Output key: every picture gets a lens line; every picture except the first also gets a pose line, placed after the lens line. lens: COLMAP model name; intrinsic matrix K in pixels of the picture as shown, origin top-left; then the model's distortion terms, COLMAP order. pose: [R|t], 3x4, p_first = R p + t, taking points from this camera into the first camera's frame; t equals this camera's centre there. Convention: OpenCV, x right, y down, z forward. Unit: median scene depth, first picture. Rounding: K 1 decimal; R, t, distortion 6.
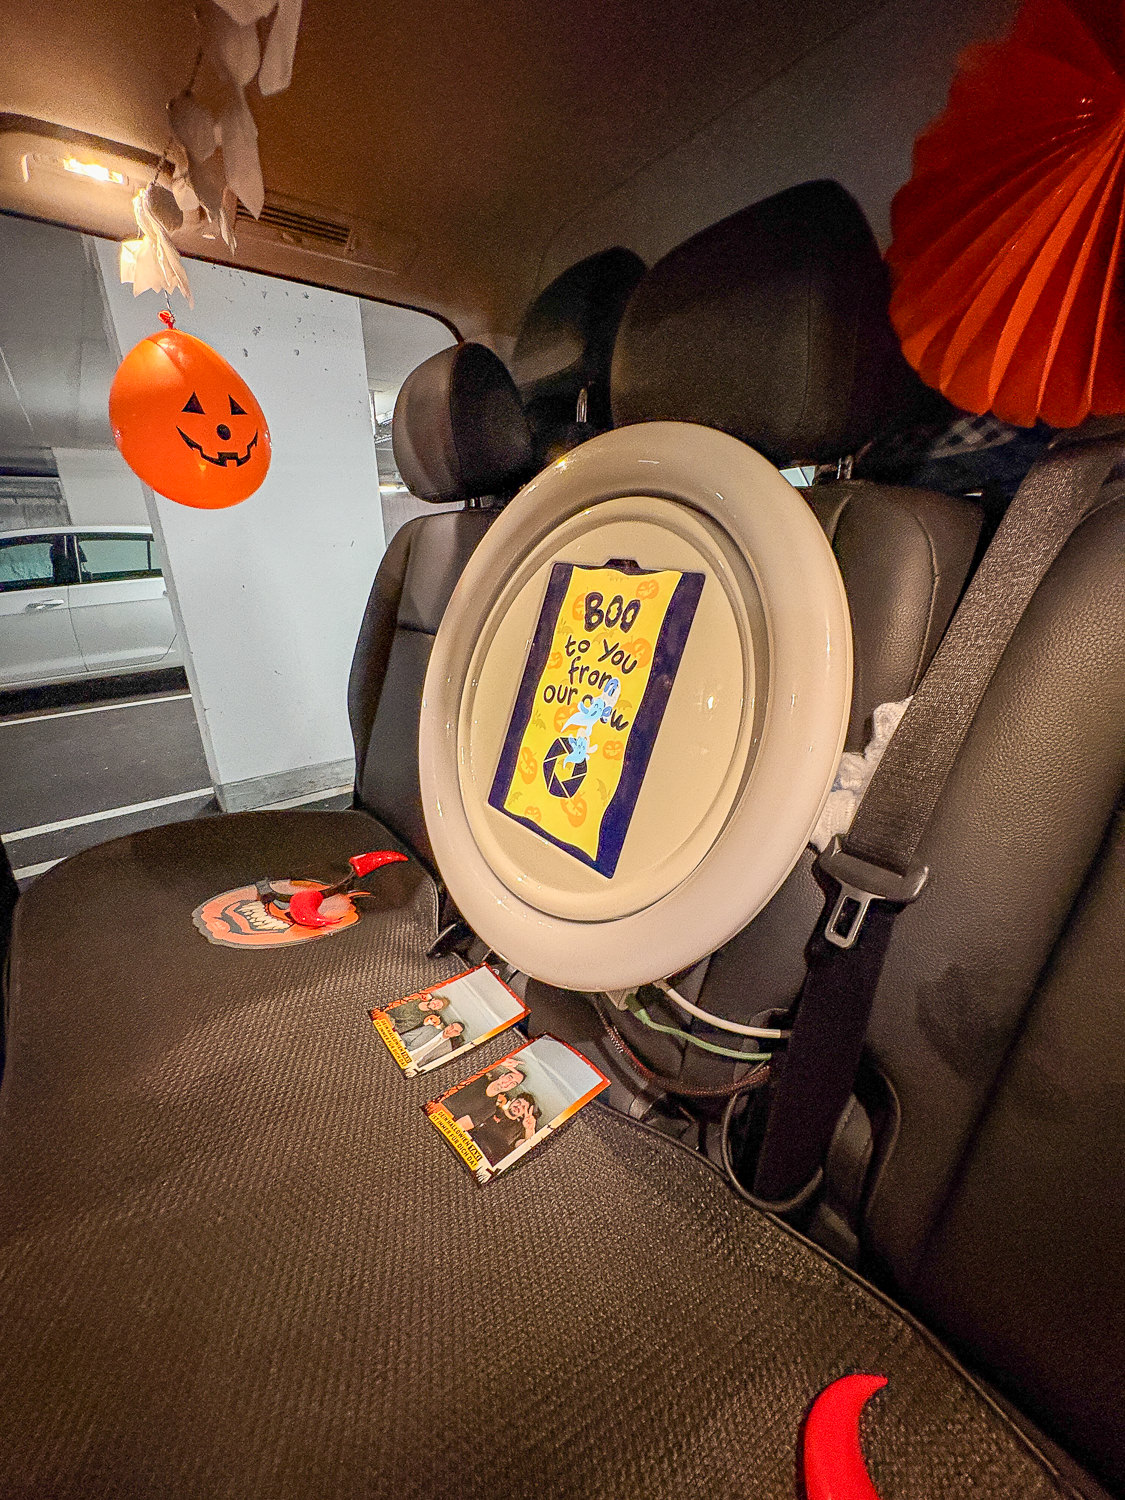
lens RADIAL K [[599.9, 0, 558.6], [0, 599.9, 750.9], [0, 0, 1]] dist [-0.000375, 0.000450]
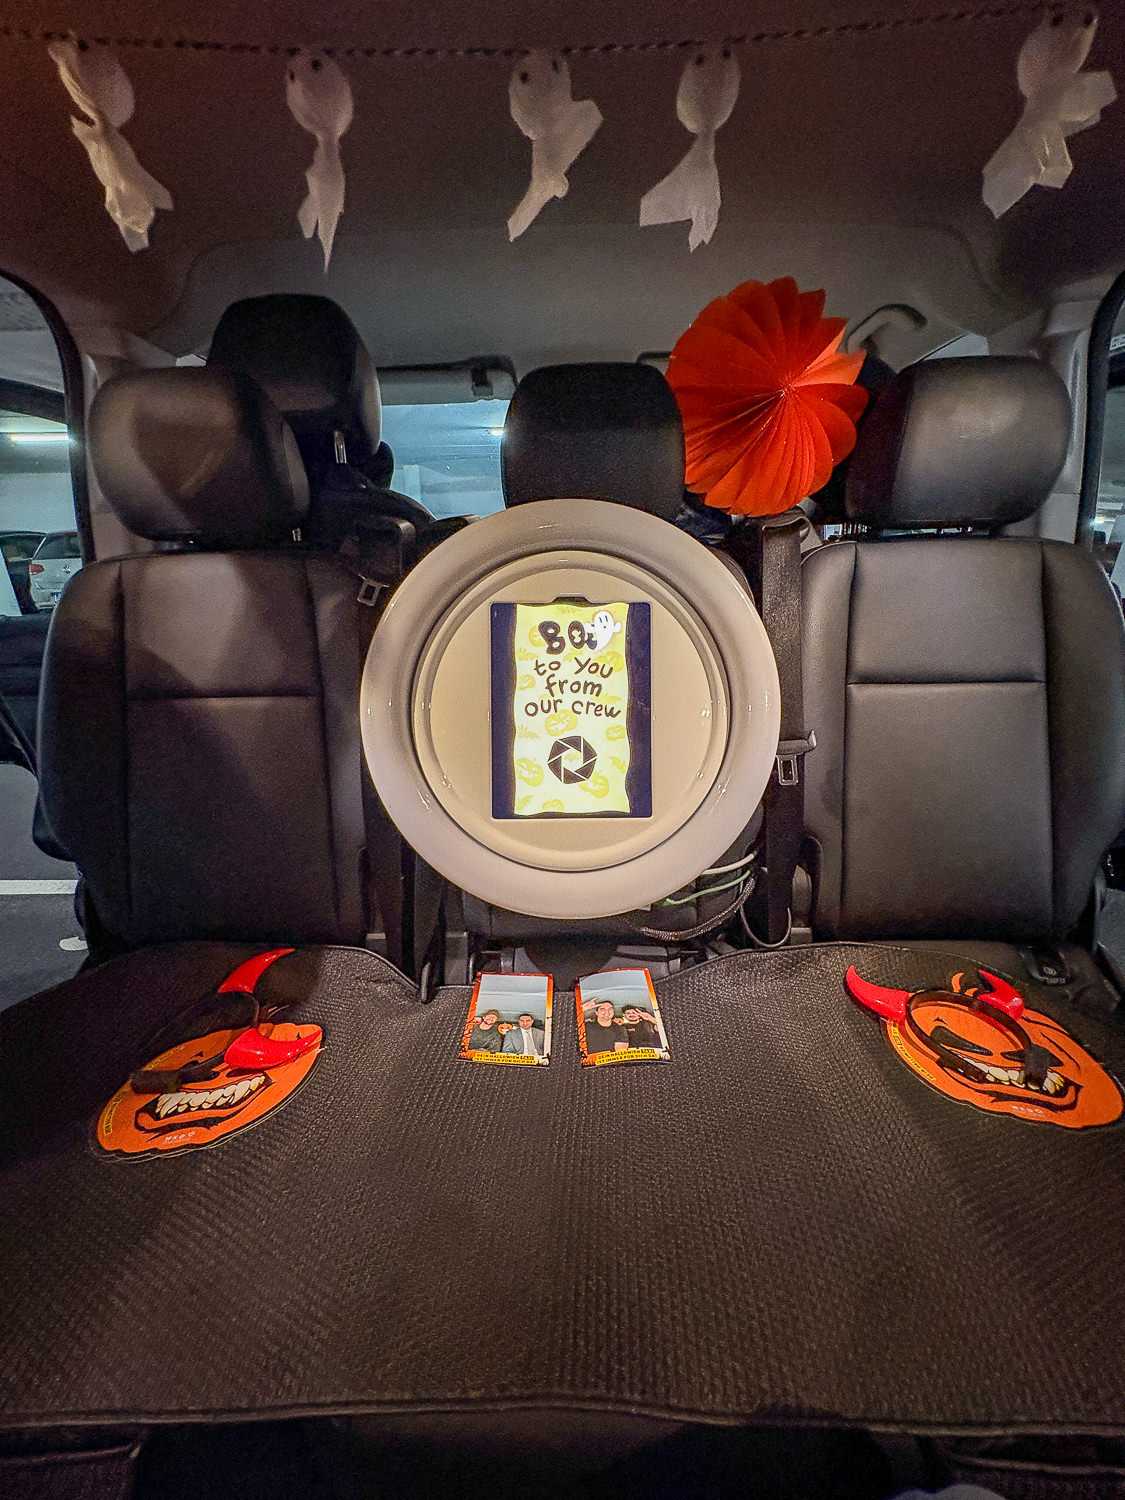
lens RADIAL K [[599.9, 0, 558.6], [0, 599.9, 750.9], [0, 0, 1]] dist [-0.000375, 0.000450]
pose [[0.615828, -0.272943, 0.739093, -0.950656], [0.276769, 0.953235, 0.121414, -0.154470], [-0.737668, 0.129788, 0.662571, 0.170606]]
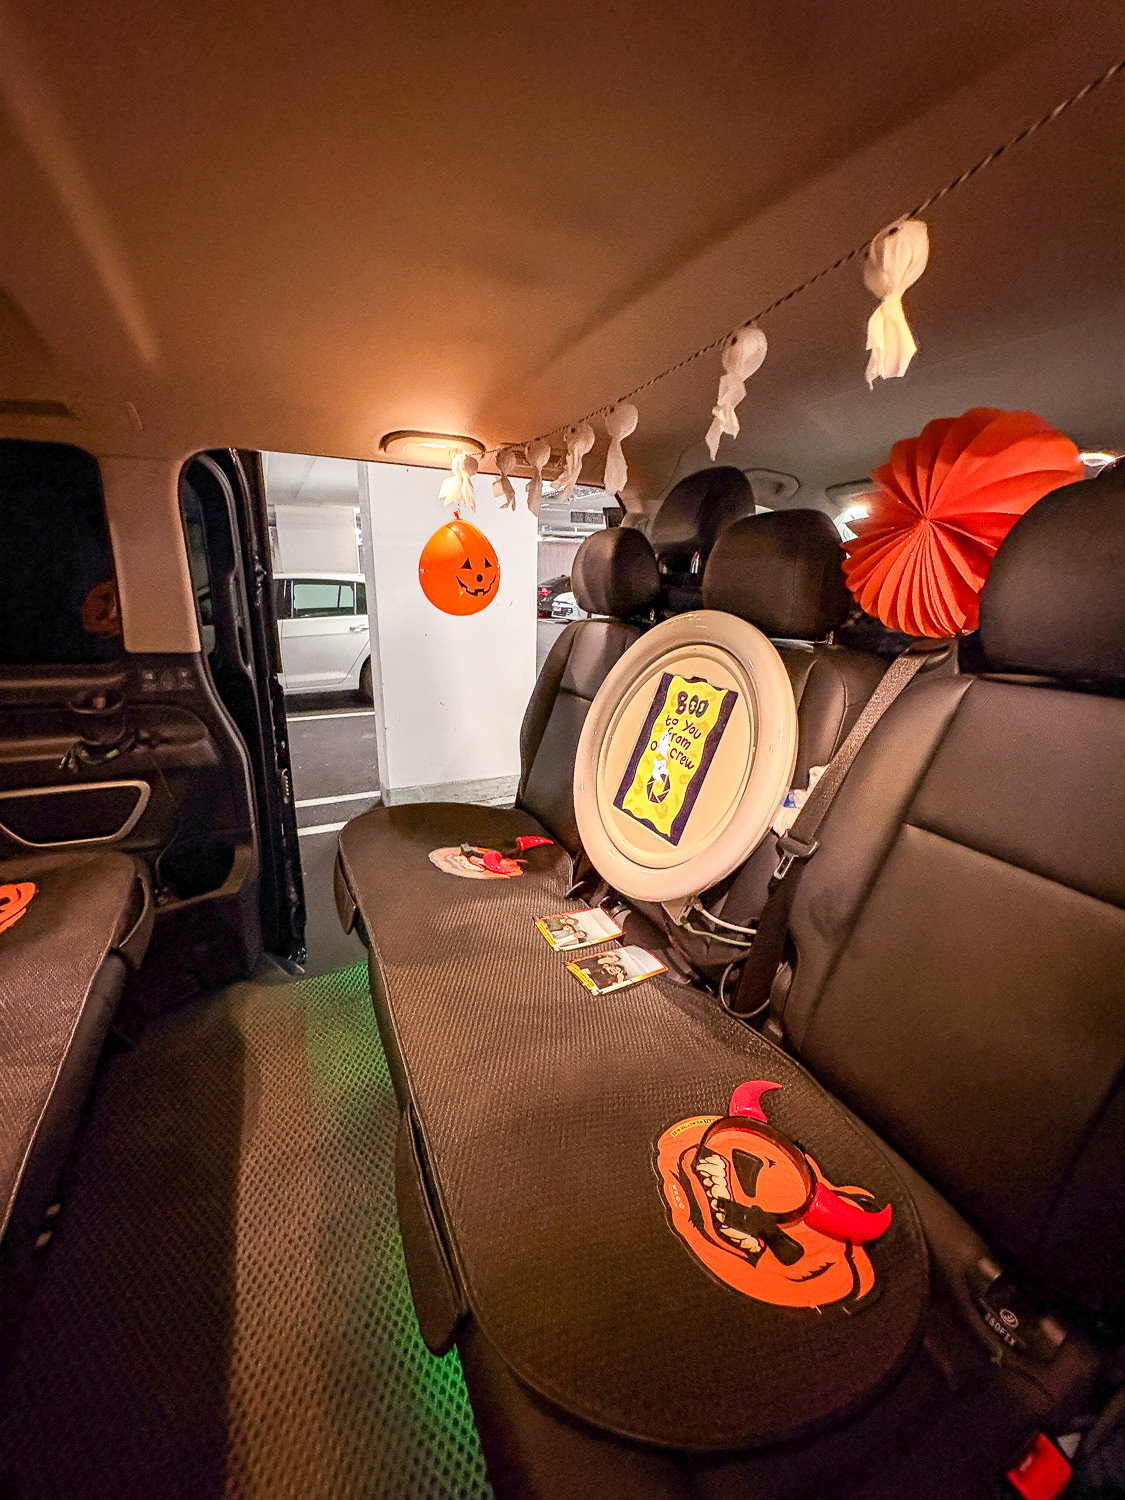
lens RADIAL K [[587.3, 0, 562.5], [0, 587.3, 750.0], [0, 0, 1]] dist [-0.003104, -0.000246]
pose [[0.978643, 0.089441, -0.185092, 0.045475], [-0.101505, 0.993216, -0.056740, 0.047080], [0.178761, 0.074316, 0.981082, -0.803677]]
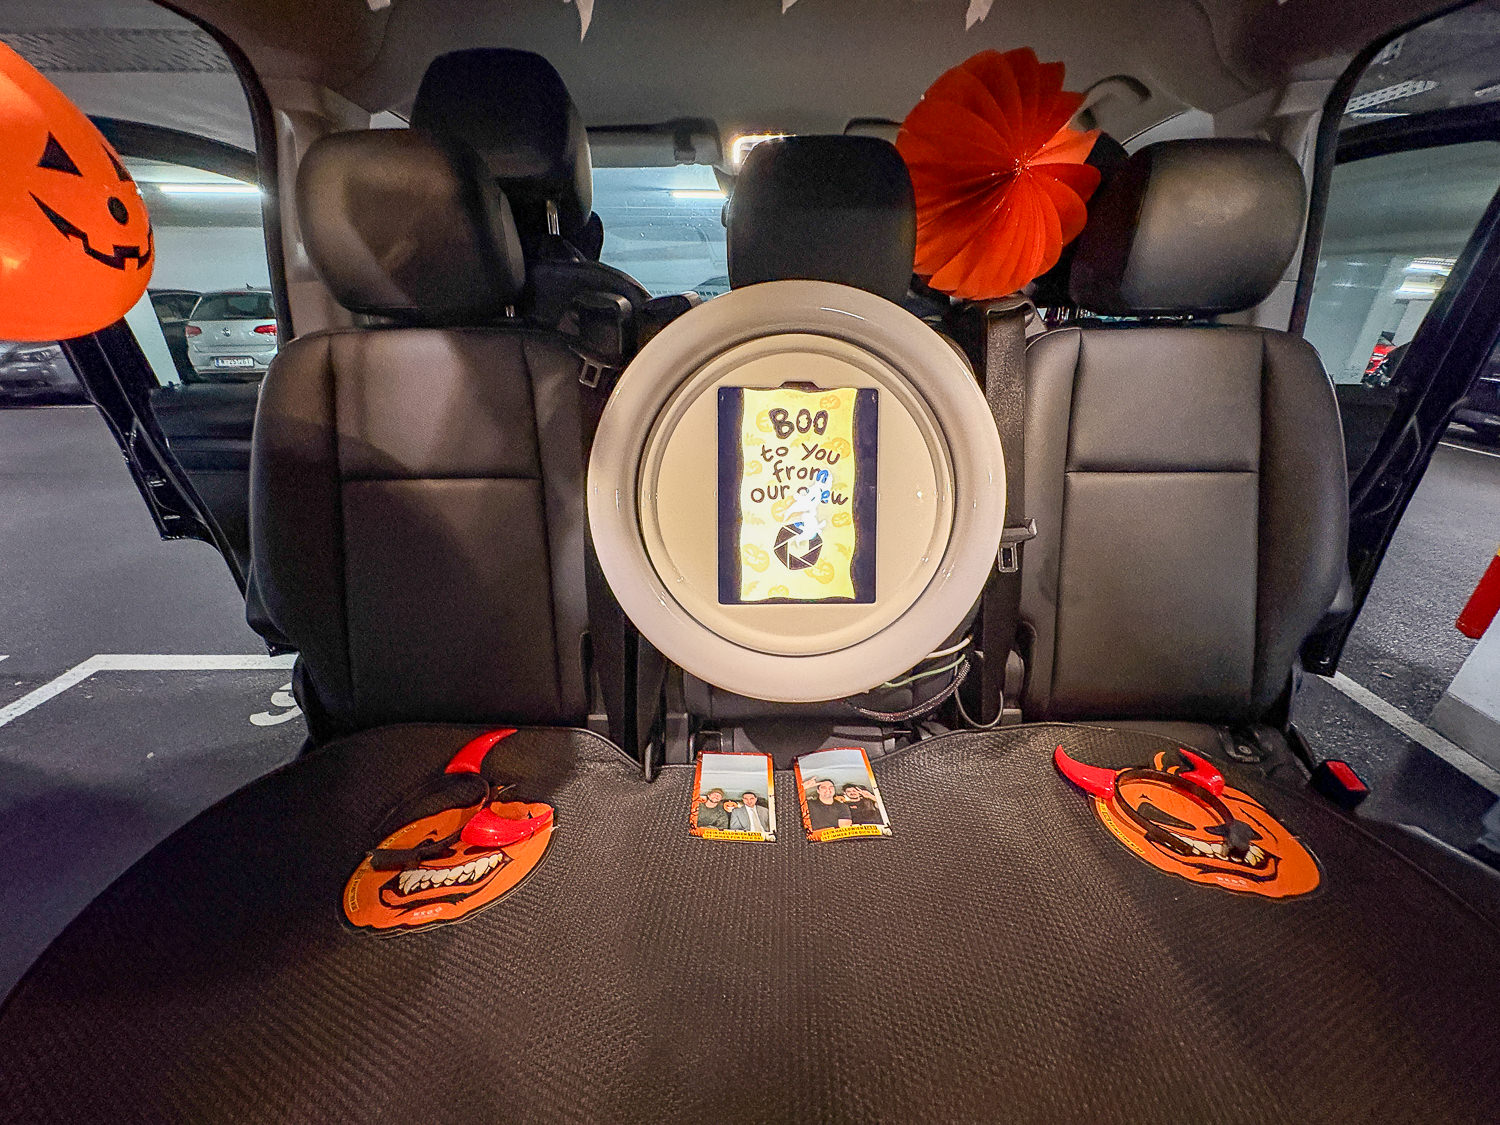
lens RADIAL K [[599.9, 0, 750.0], [0, 599.9, 562.5], [0, 0, 1]] dist [-0.000375, 0.000450]
pose [[0.598719, -0.314405, 0.736672, -1.013867], [0.265709, 0.945618, 0.187631, -0.208860], [-0.755602, 0.083402, 0.649700, 0.243972]]
